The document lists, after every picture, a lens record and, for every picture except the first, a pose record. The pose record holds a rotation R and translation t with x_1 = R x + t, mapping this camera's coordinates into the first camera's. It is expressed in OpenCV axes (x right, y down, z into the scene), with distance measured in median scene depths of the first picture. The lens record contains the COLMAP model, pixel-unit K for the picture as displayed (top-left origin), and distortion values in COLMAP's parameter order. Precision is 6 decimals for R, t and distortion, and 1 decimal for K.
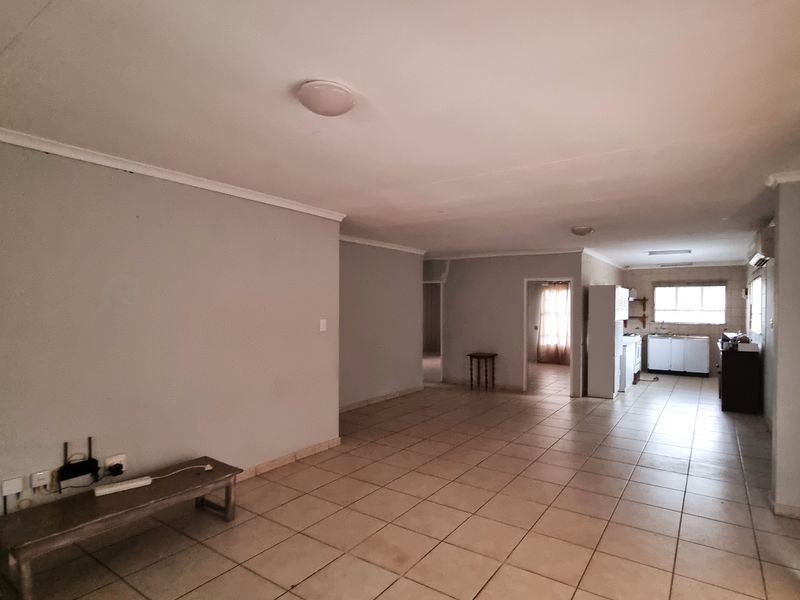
lens RADIAL K [[439.1, 0, 436.6], [0, 439.1, 297.8], [0, 0, 1]] dist [-0.007694, 0.005793]
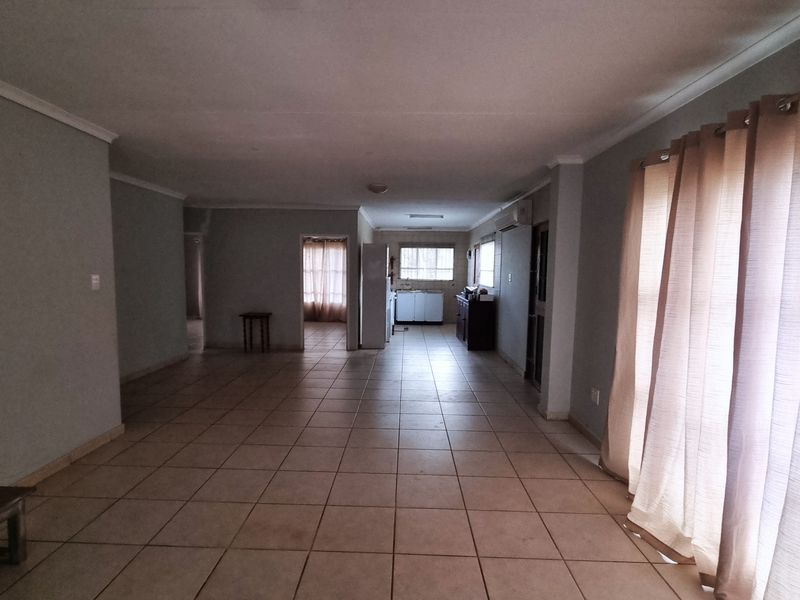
lens RADIAL K [[439.1, 0, 396.8], [0, 439.1, 305.5], [0, 0, 1]] dist [-0.007694, 0.005793]
pose [[0.857344, -0.037045, 0.513410, -0.116855], [-0.019298, 0.994392, 0.103978, 0.007800], [-0.514383, -0.099052, 0.851821, 0.055499]]
